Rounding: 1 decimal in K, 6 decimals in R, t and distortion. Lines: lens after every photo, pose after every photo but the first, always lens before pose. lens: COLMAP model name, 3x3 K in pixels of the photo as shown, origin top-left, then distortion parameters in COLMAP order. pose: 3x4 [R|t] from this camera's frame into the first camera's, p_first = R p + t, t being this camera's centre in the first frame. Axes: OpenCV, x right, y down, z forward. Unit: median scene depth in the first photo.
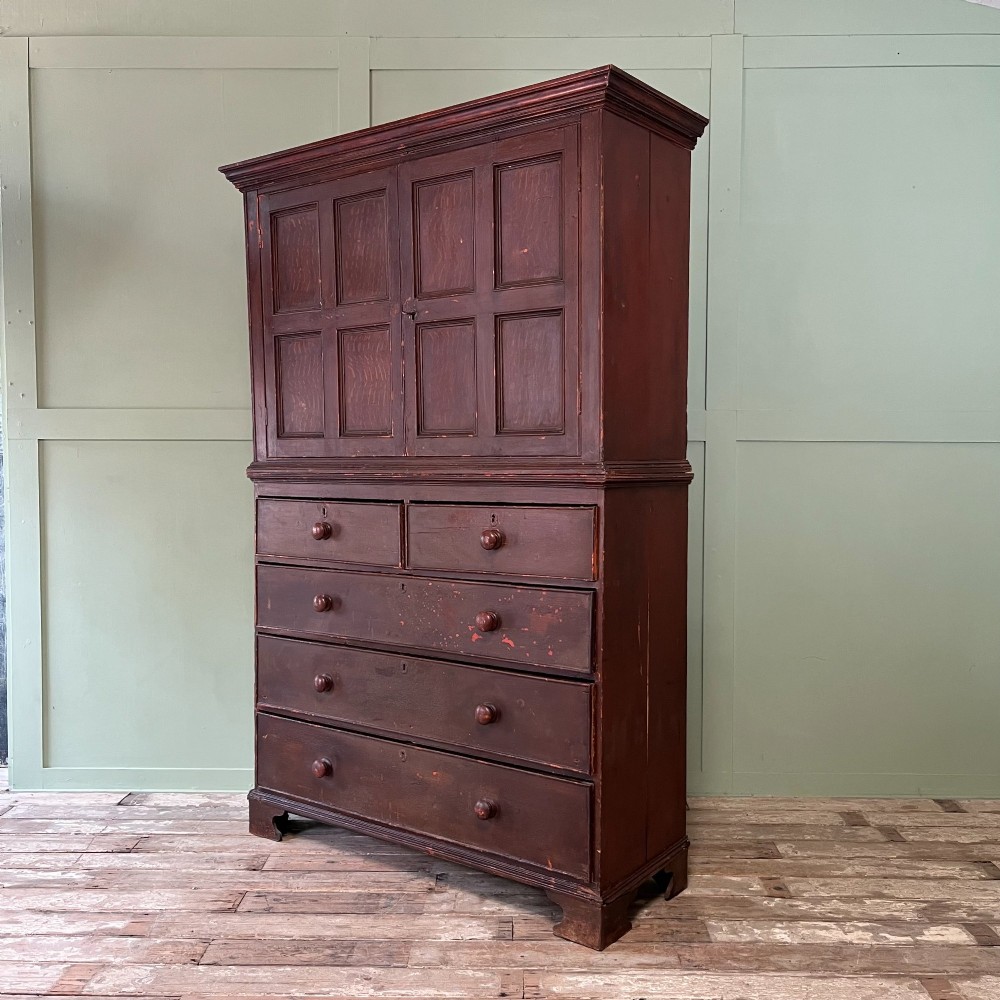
lens RADIAL K [[1020.7, 0, 502.6], [0, 1020.7, 498.3], [0, 0, 1]] dist [0.022313, 0.000000]
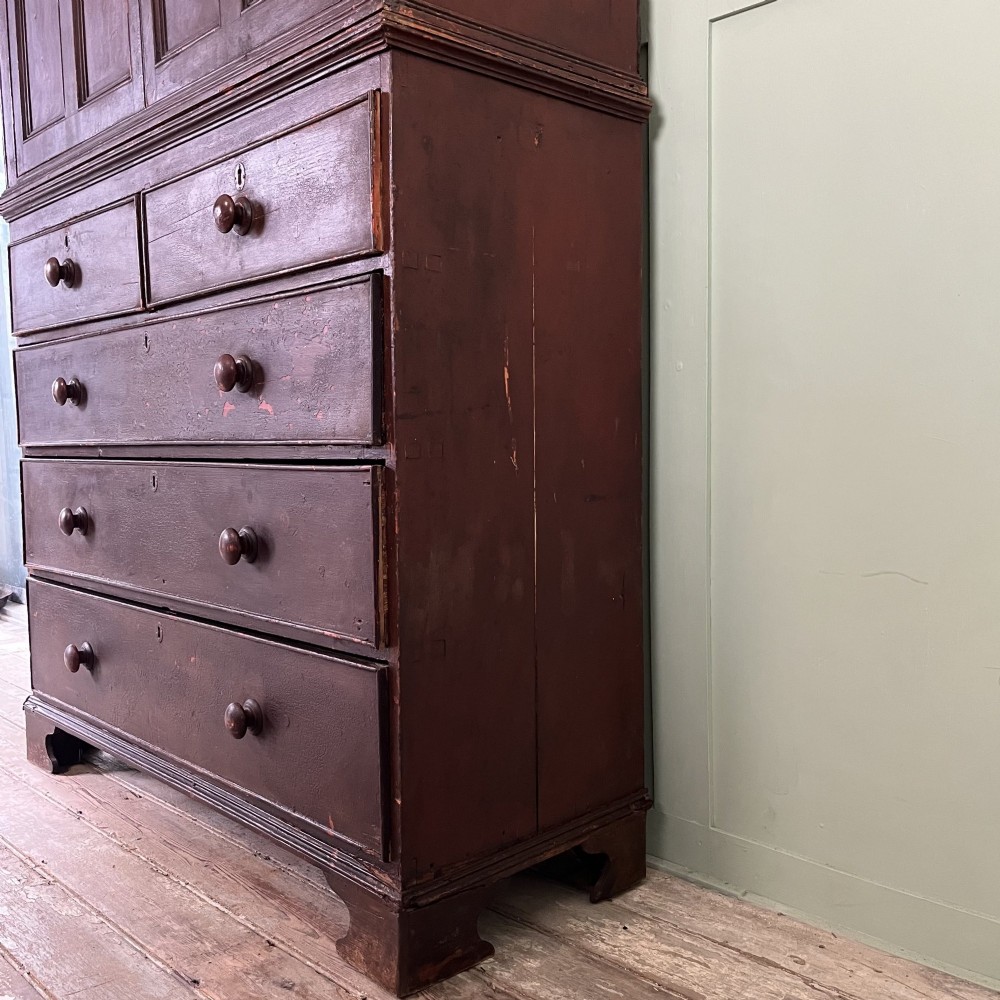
lens RADIAL K [[1020.7, 0, 499.9], [0, 1020.7, 507.4], [0, 0, 1]] dist [0.022313, 0.000000]
pose [[0.983488, -0.002222, -0.180958, 0.210434], [0.007936, 0.999492, 0.030855, 0.168939], [0.180798, -0.031781, 0.983007, 0.473507]]
